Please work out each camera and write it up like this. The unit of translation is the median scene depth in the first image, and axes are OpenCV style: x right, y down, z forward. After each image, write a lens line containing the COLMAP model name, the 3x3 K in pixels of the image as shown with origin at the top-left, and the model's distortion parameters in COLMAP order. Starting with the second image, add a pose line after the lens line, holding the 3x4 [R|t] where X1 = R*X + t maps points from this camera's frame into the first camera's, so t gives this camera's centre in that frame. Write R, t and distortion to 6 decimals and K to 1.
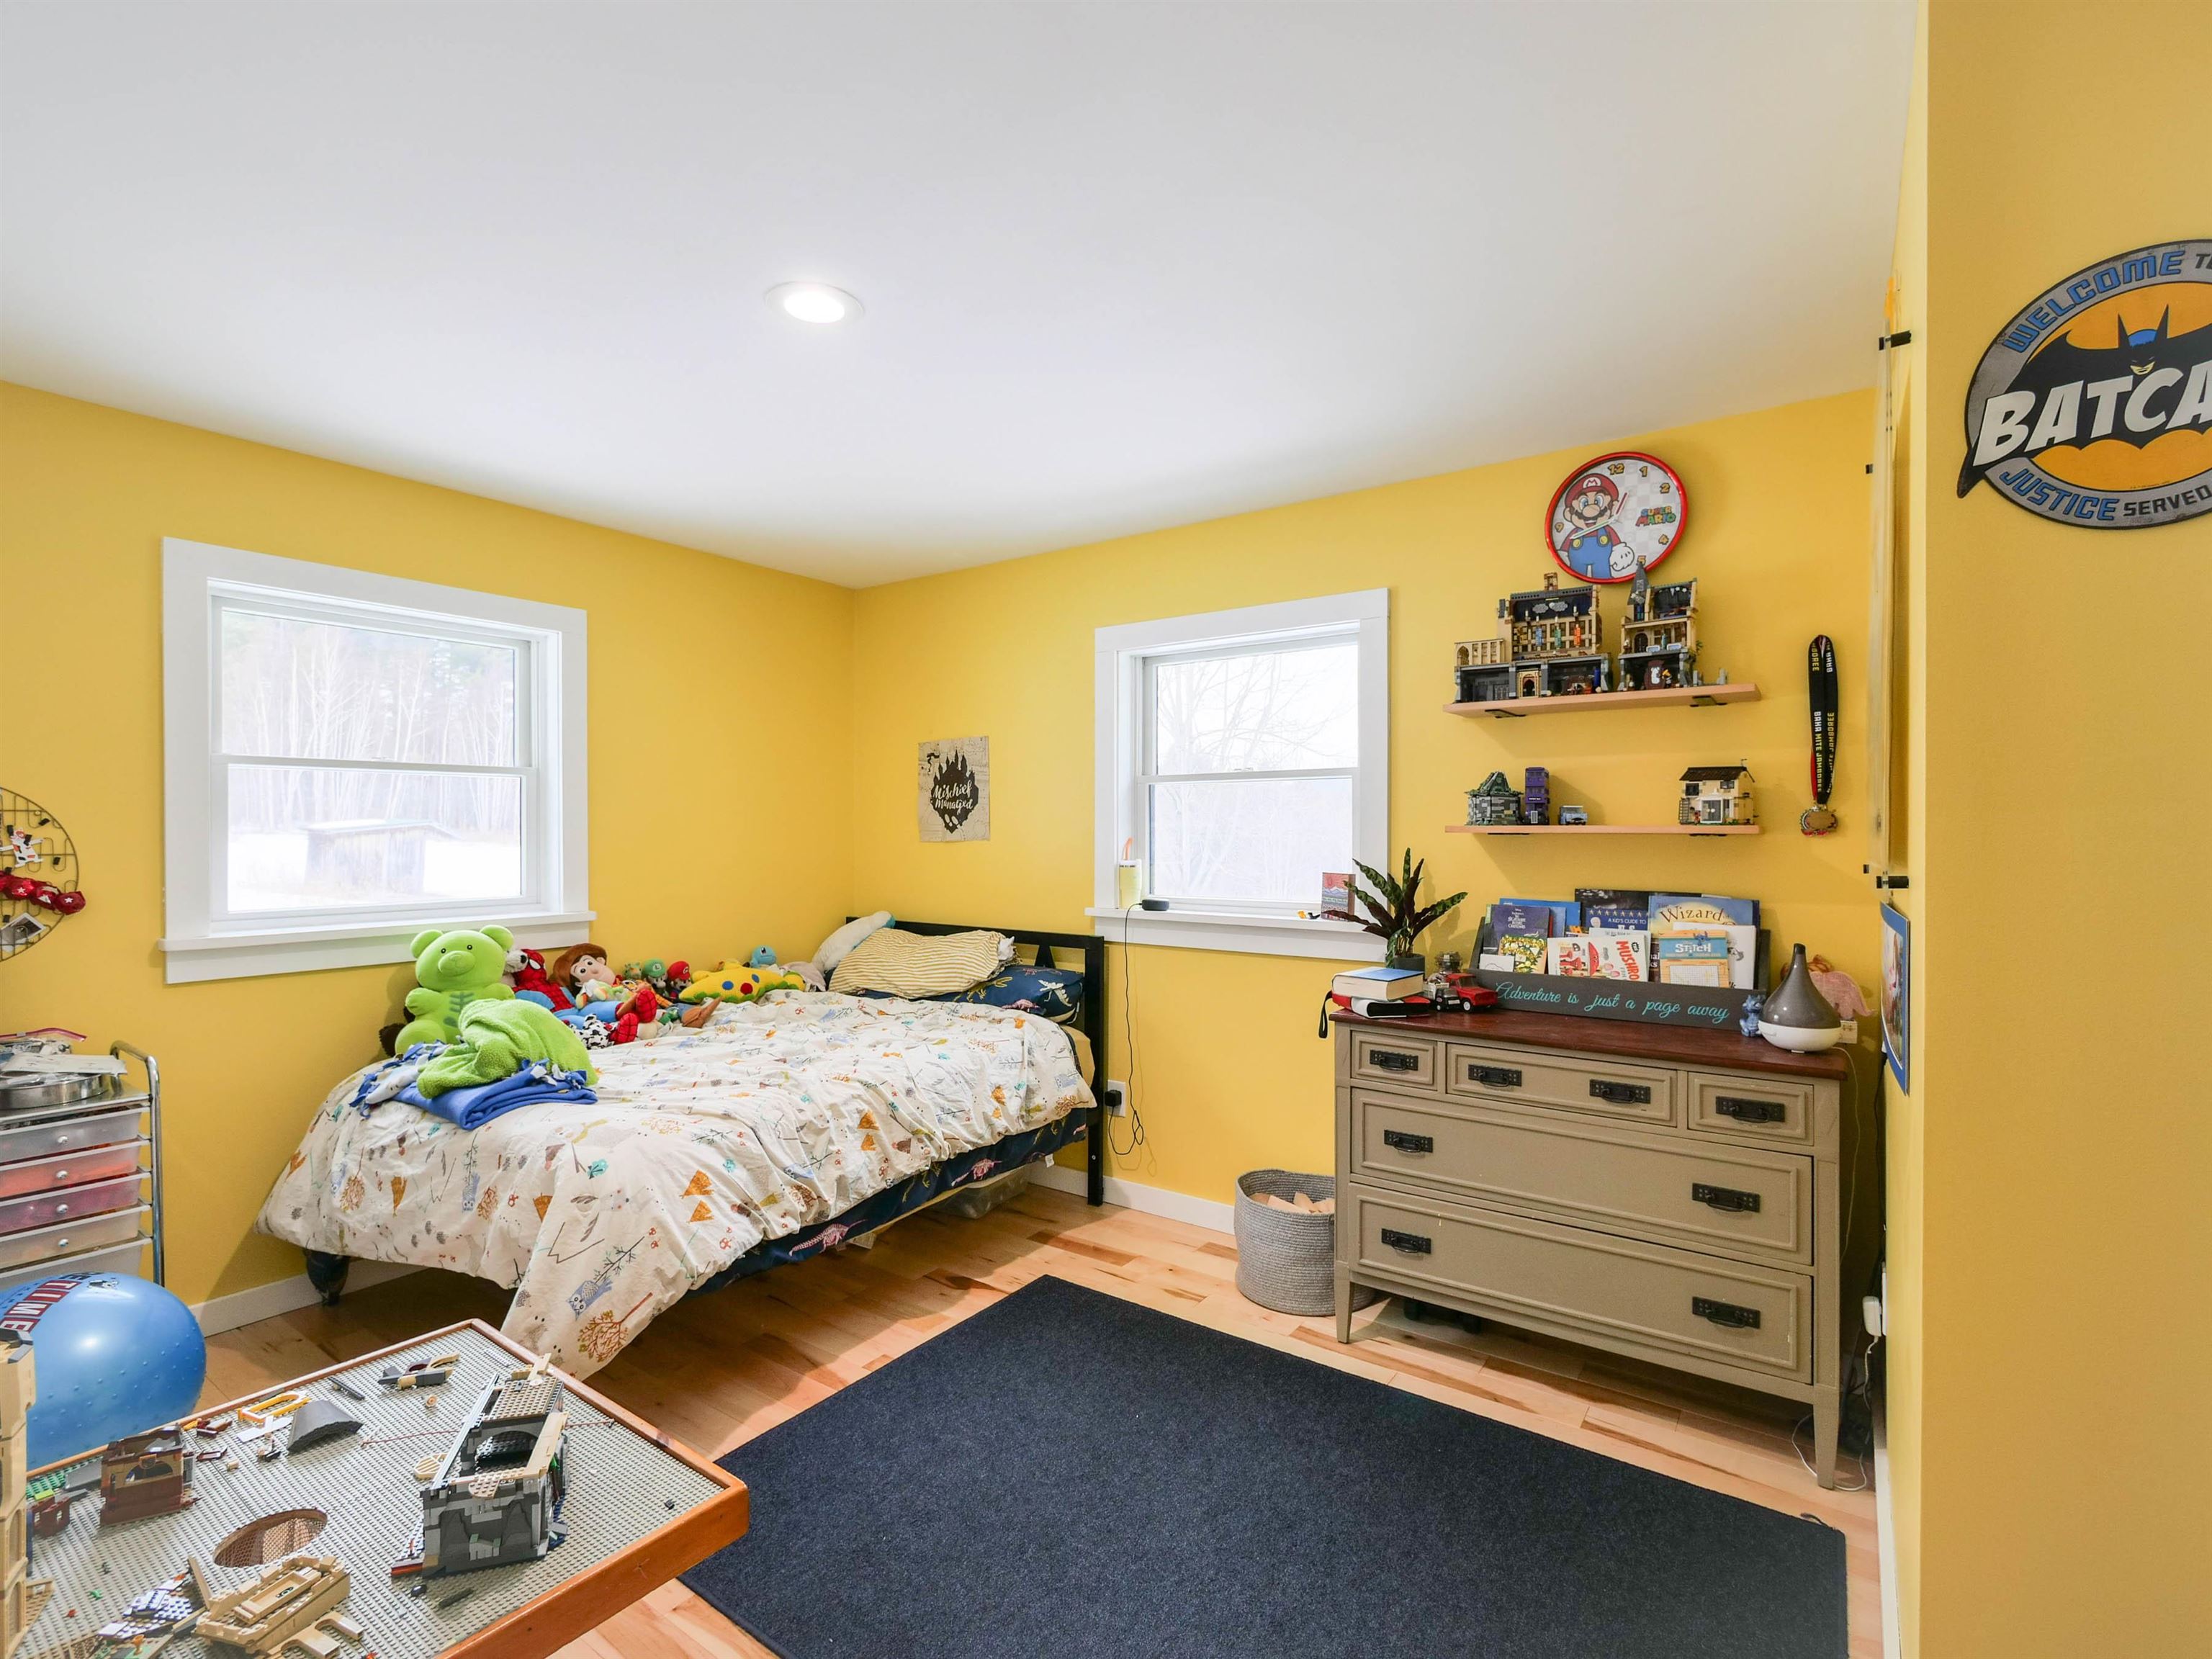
lens RADIAL K [[1021.1, 0, 1106.0], [0, 1021.1, 829.5], [0, 0, 1]] dist [-0.002513, -0.000221]
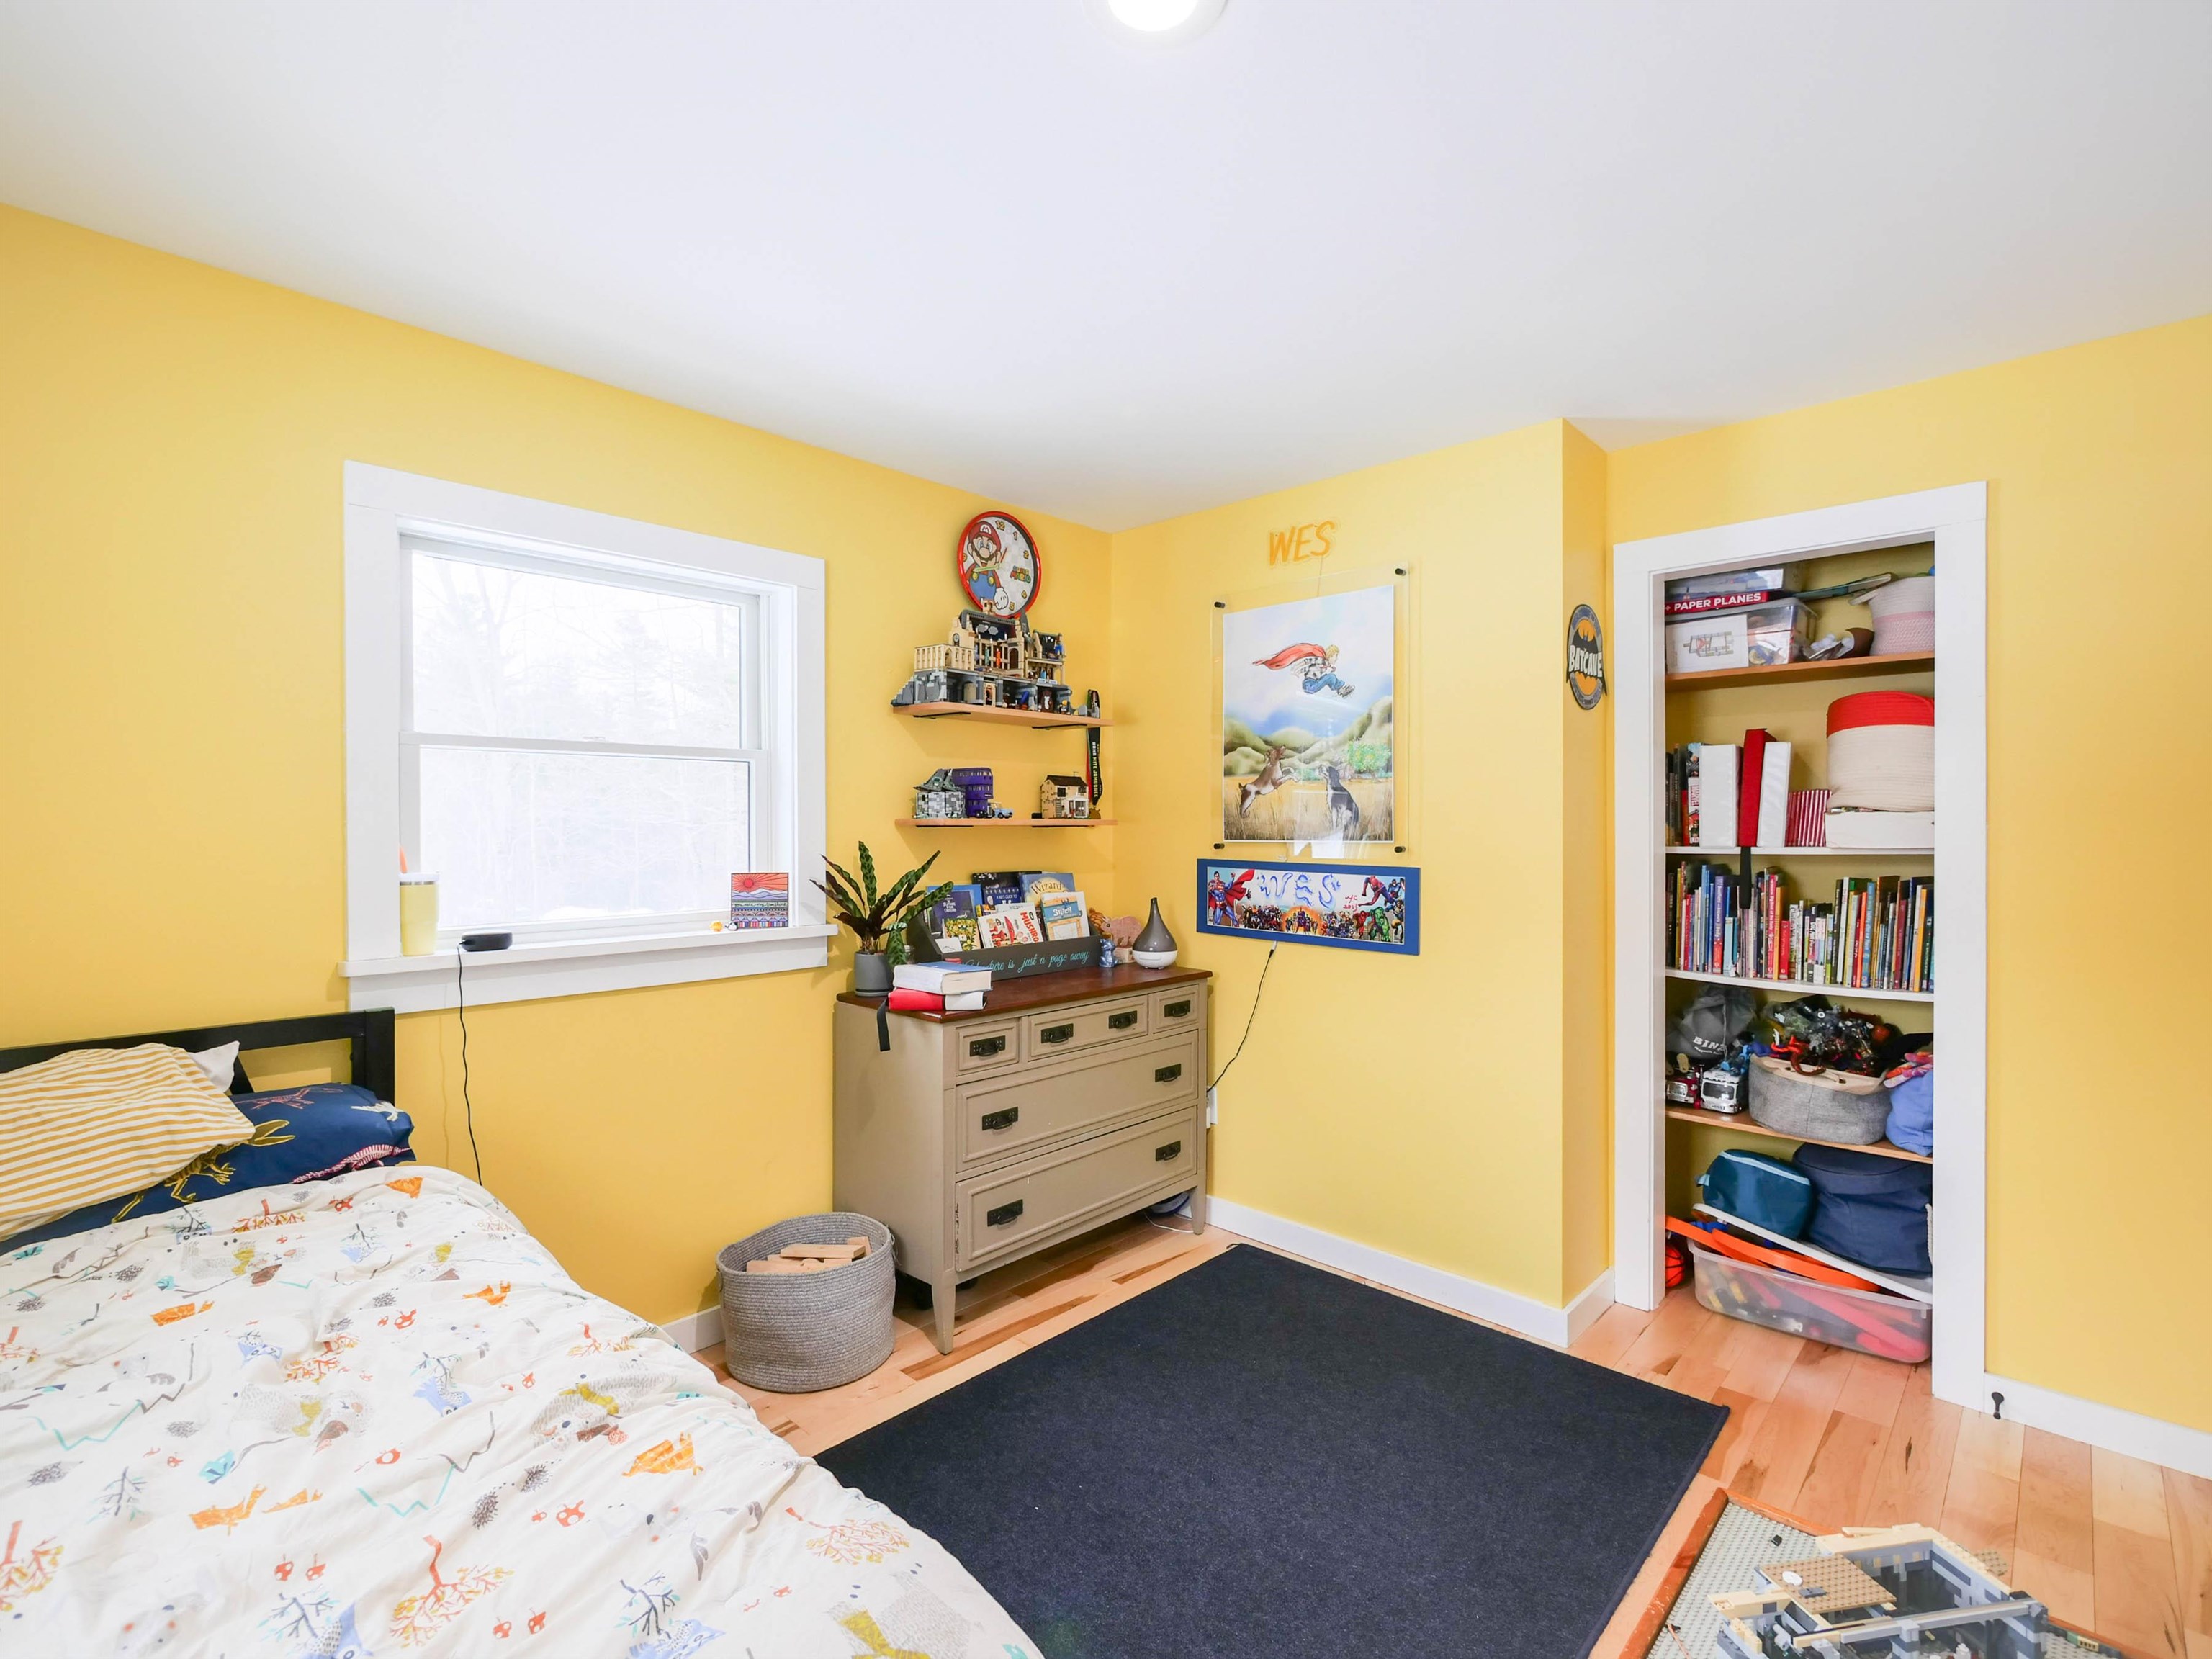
lens RADIAL K [[1021.1, 0, 1106.0], [0, 1021.1, 829.5], [0, 0, 1]] dist [-0.002513, -0.000221]
pose [[0.140301, -0.005111, 0.990096, -0.705971], [-0.000762, 0.999986, 0.005270, 0.002075], [-0.990109, -0.001494, 0.140295, 0.723919]]
